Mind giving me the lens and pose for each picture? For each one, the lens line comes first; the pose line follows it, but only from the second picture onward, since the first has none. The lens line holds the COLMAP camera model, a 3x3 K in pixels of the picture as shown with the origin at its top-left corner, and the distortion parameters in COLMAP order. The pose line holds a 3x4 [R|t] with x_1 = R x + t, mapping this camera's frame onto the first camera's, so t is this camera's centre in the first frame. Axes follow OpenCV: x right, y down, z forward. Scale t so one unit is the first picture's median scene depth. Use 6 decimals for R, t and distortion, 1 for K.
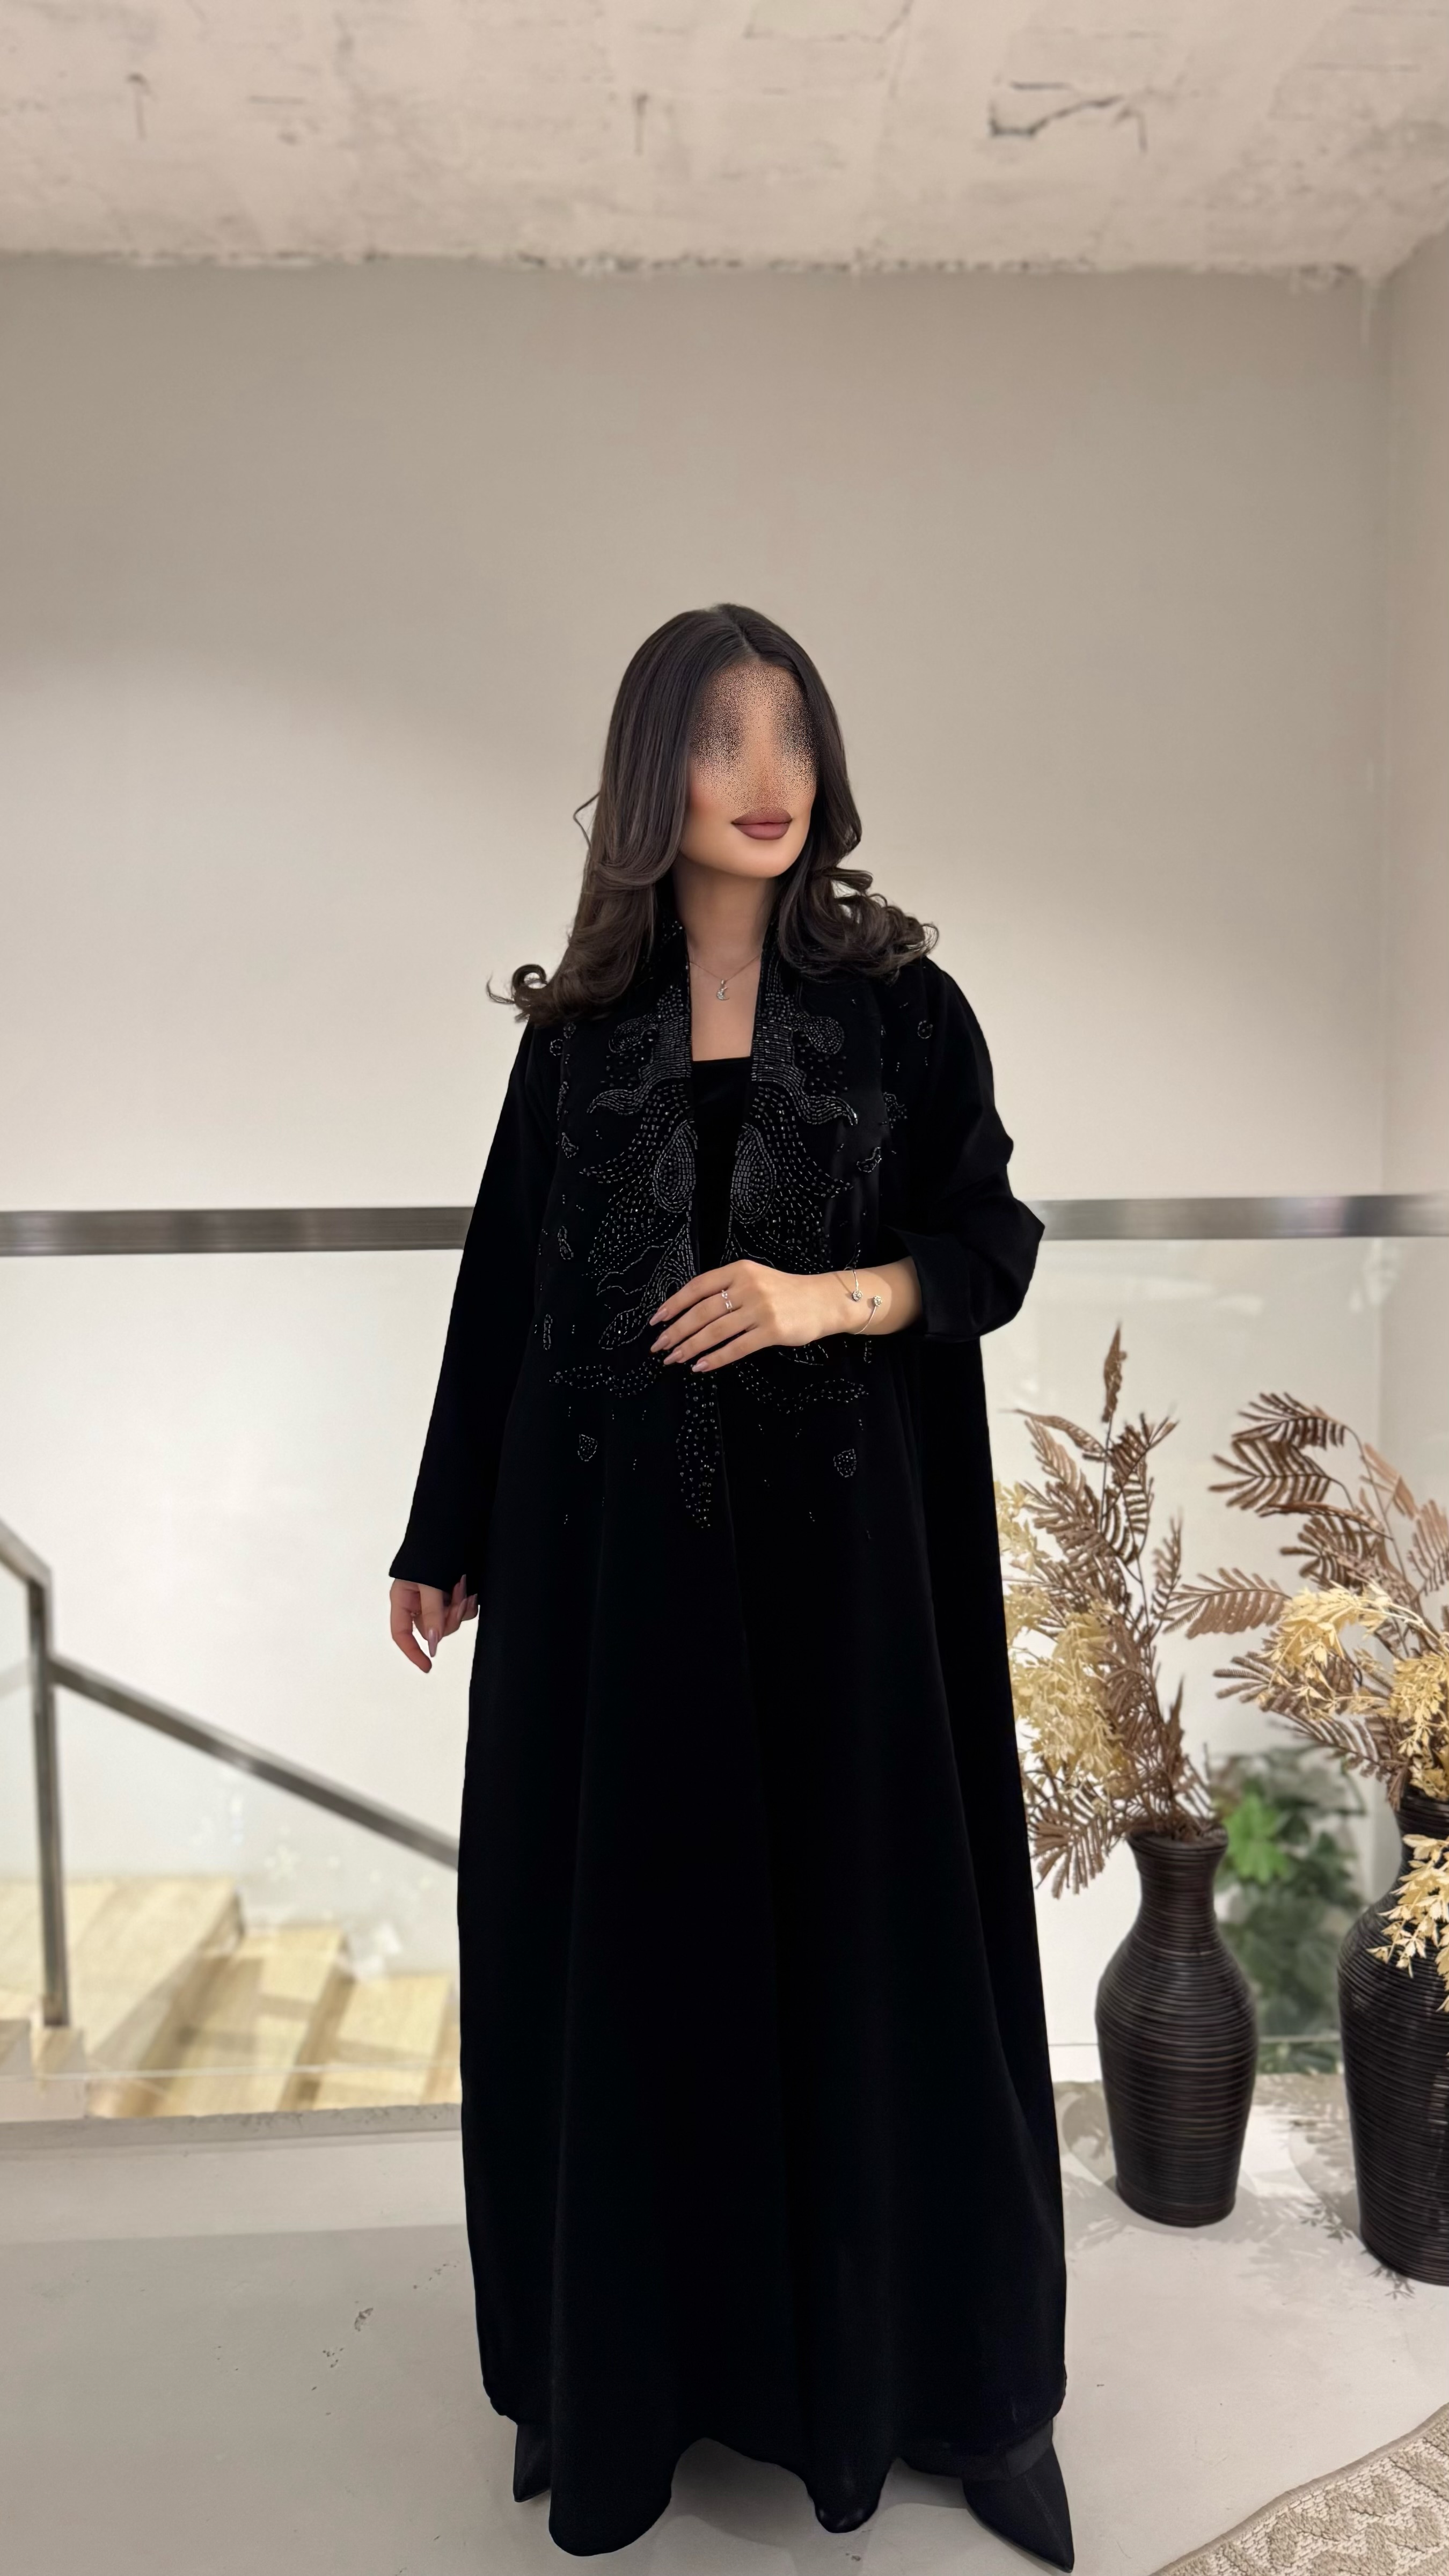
lens RADIAL K [[1815.2, 0, 723.8], [0, 1815.2, 1291.9], [0, 0, 1]] dist [-0.015619, 0.009138]
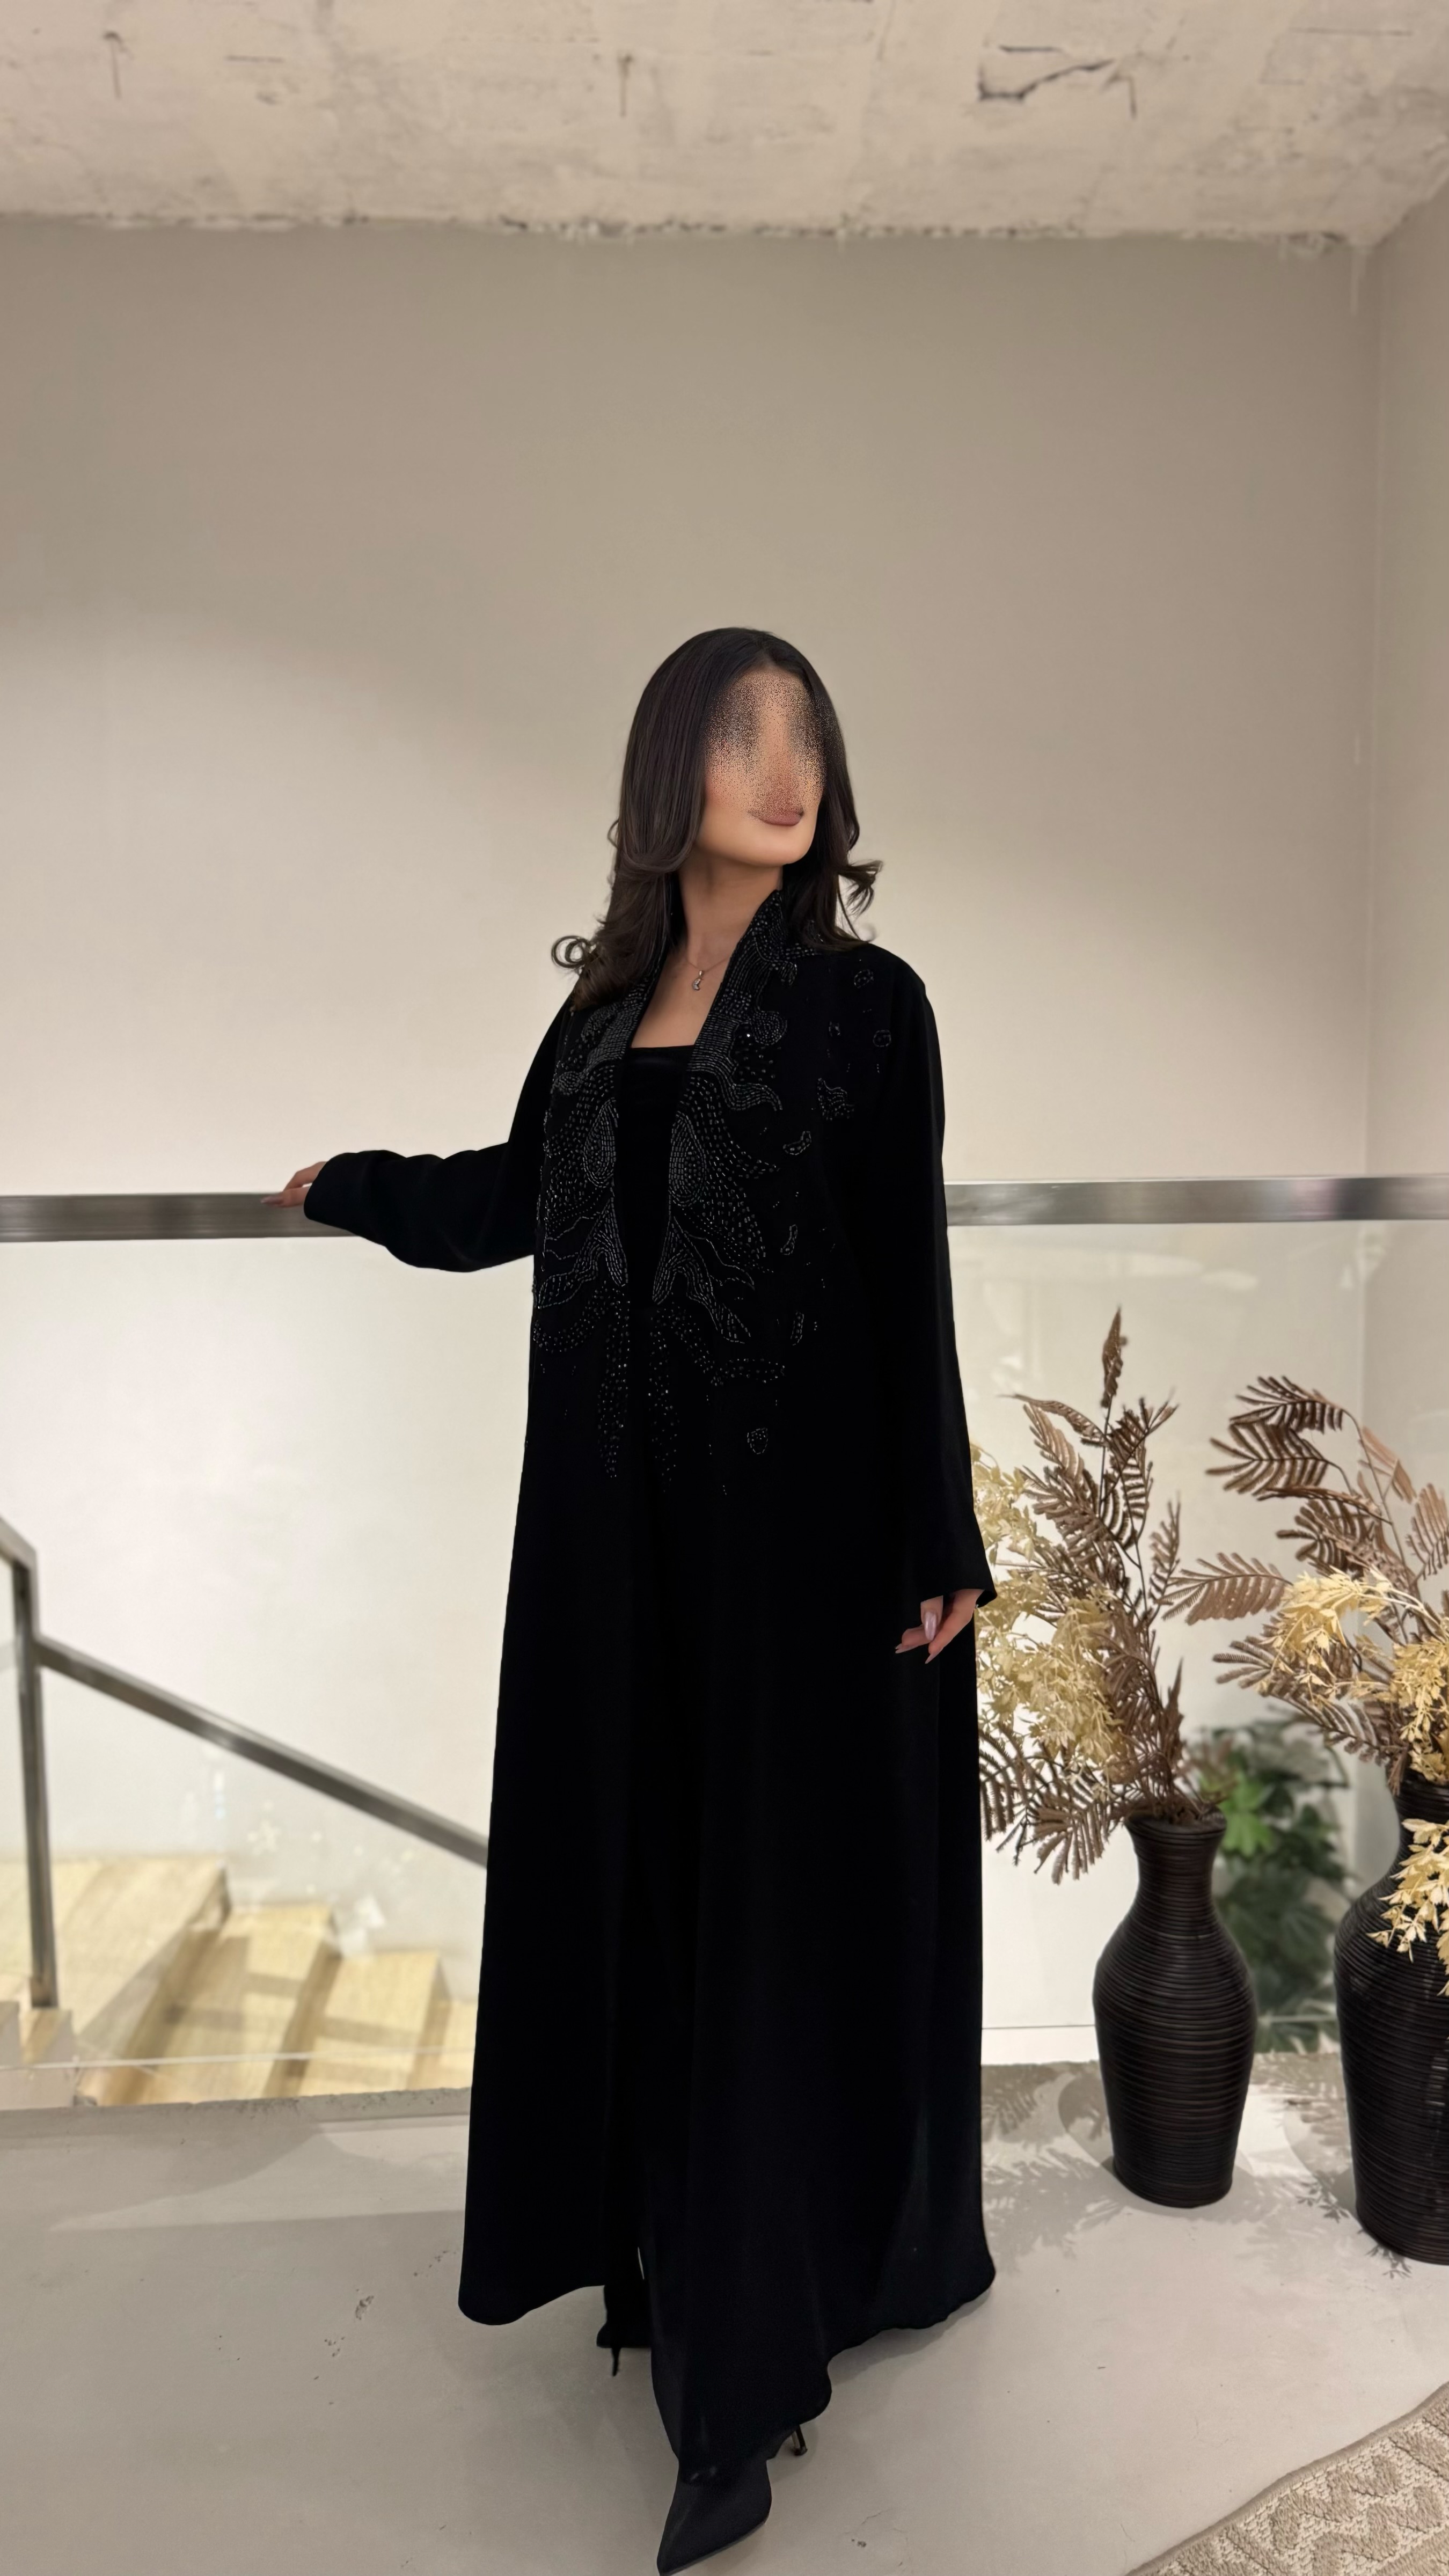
lens RADIAL K [[1815.2, 0, 723.8], [0, 1815.2, 1291.9], [0, 0, 1]] dist [-0.015619, 0.009138]
pose [[0.999927, -0.001915, 0.011930, -0.009907], [0.001728, 0.999875, 0.015687, -0.006874], [-0.011958, -0.015665, 0.999806, 0.006716]]
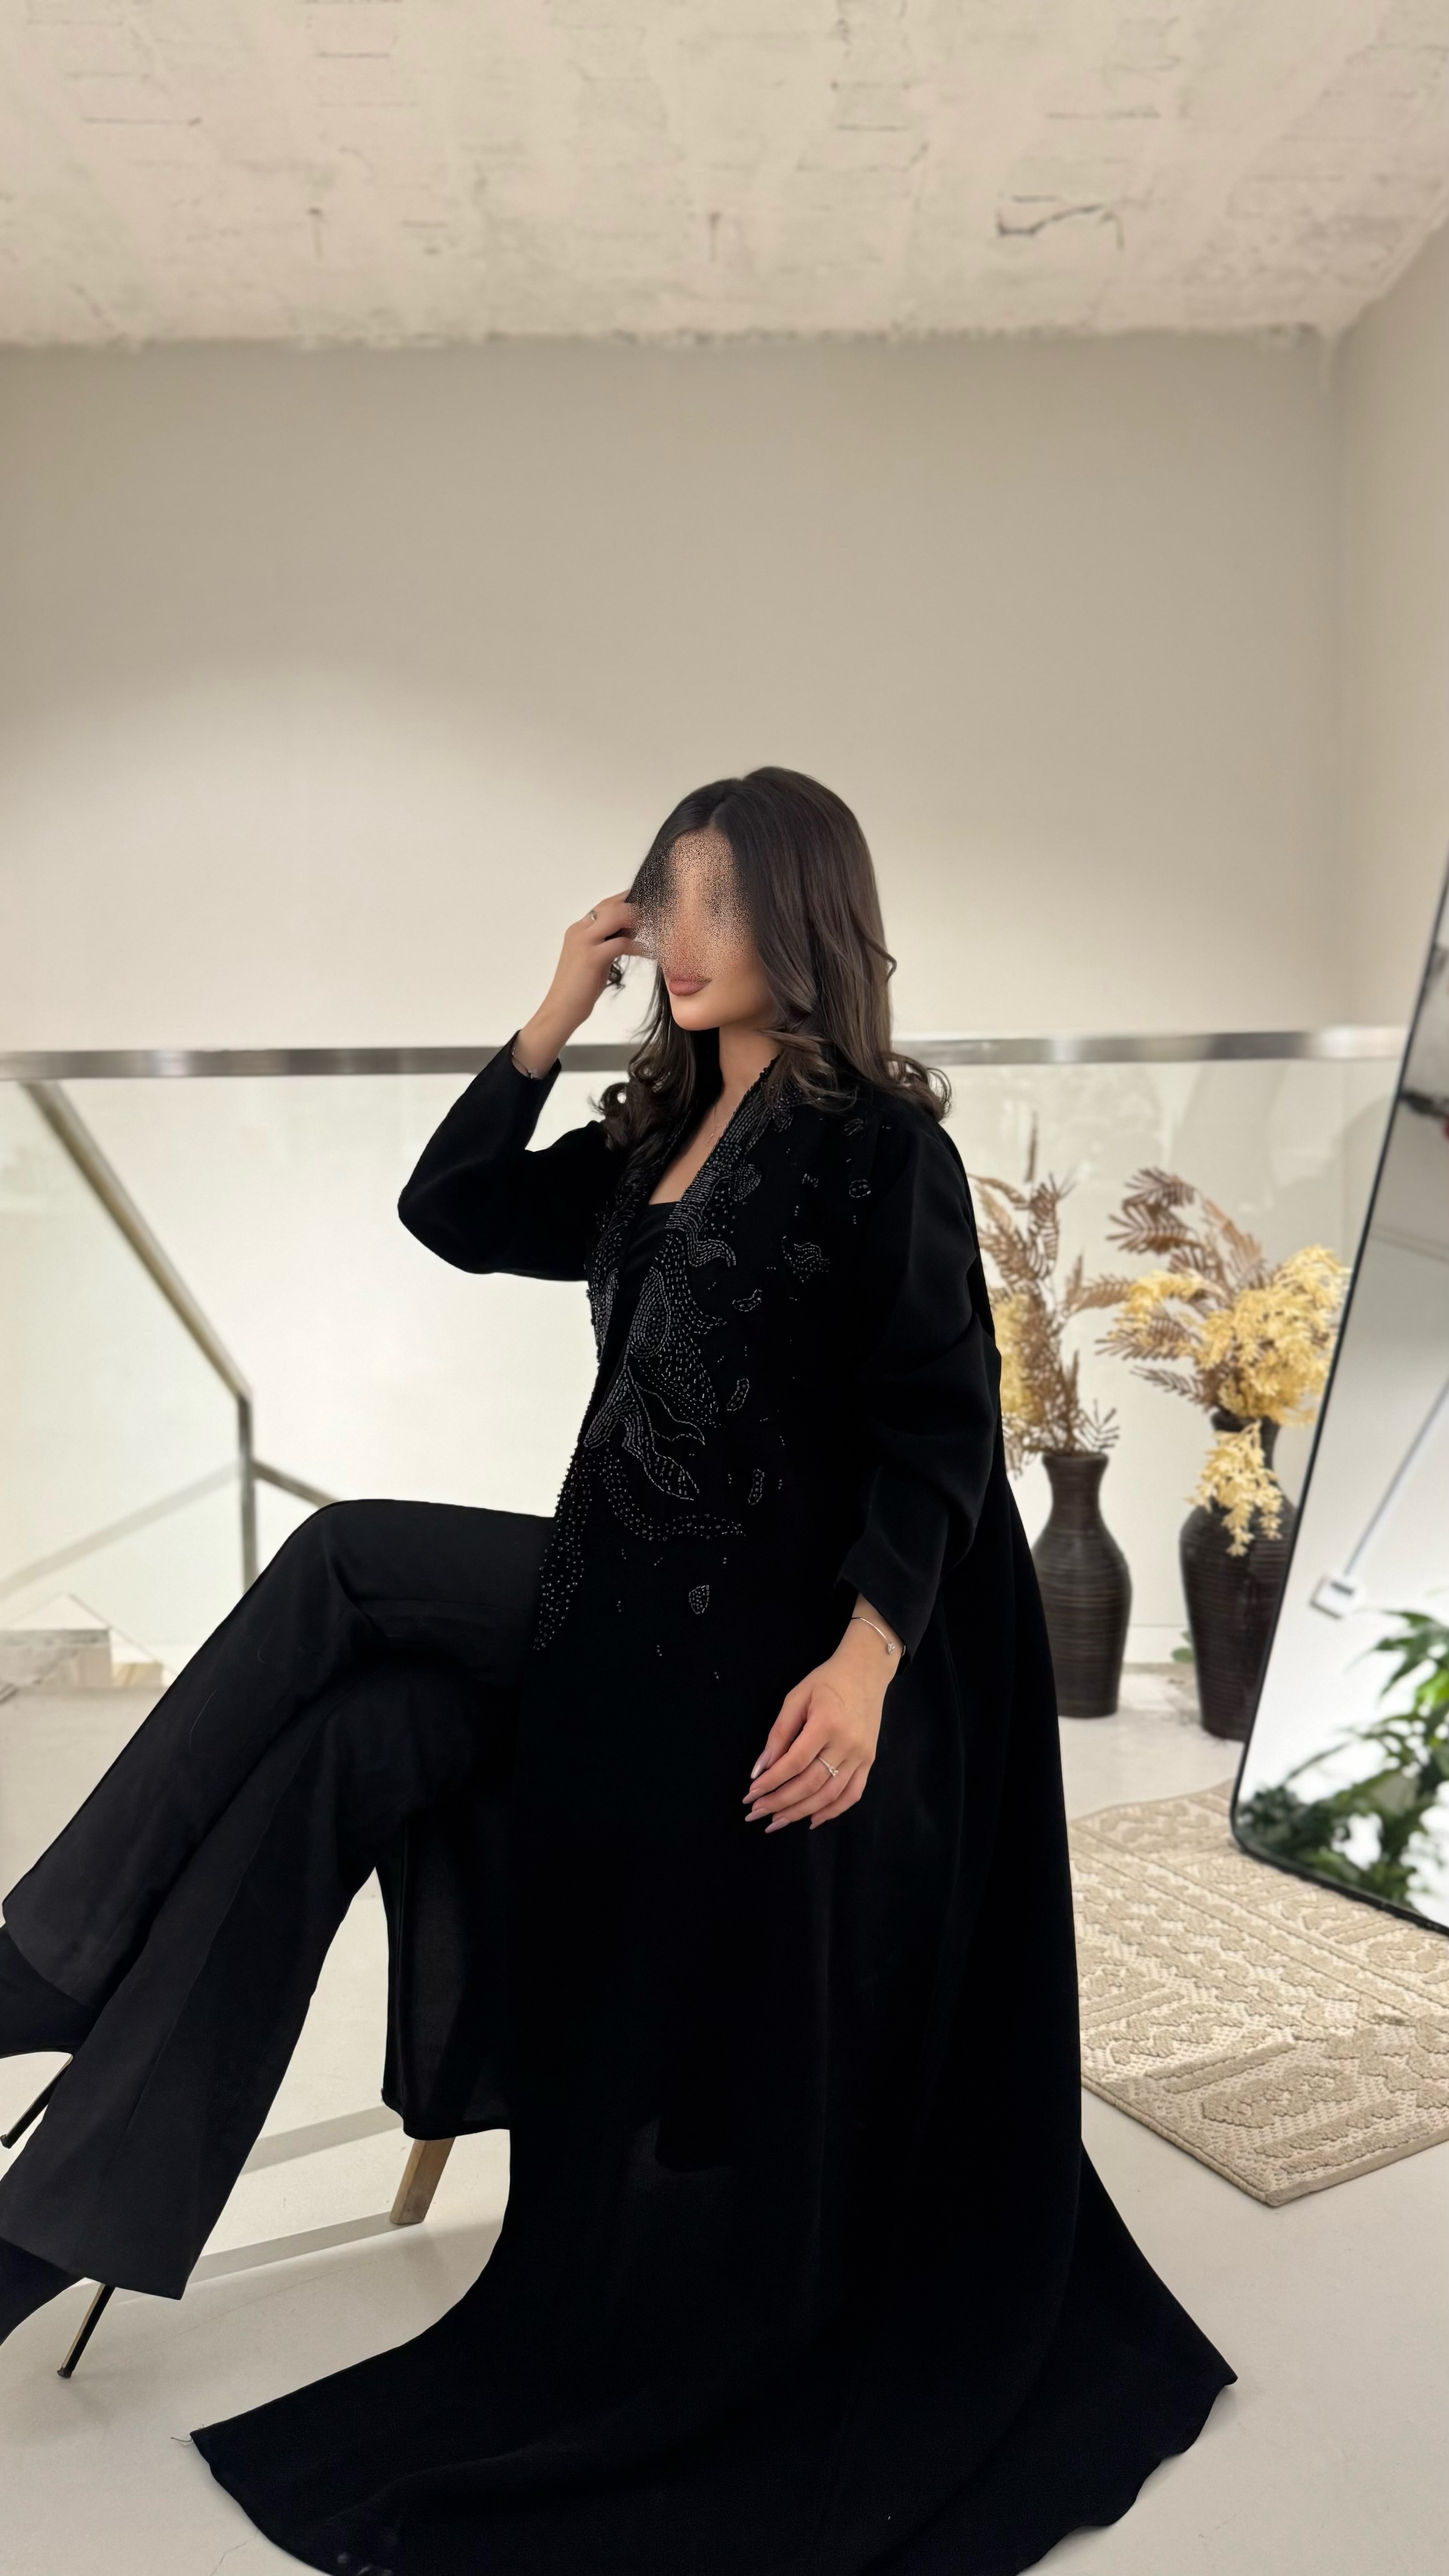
lens RADIAL K [[1799.6, 0, 725.5], [0, 1799.6, 1280.7], [0, 0, 1]] dist [0.042407, -0.053744]
pose [[0.999223, -0.001032, -0.039389, 0.019470], [0.000817, 0.999985, -0.005478, 0.151857], [0.039394, 0.005442, 0.999209, -0.463931]]
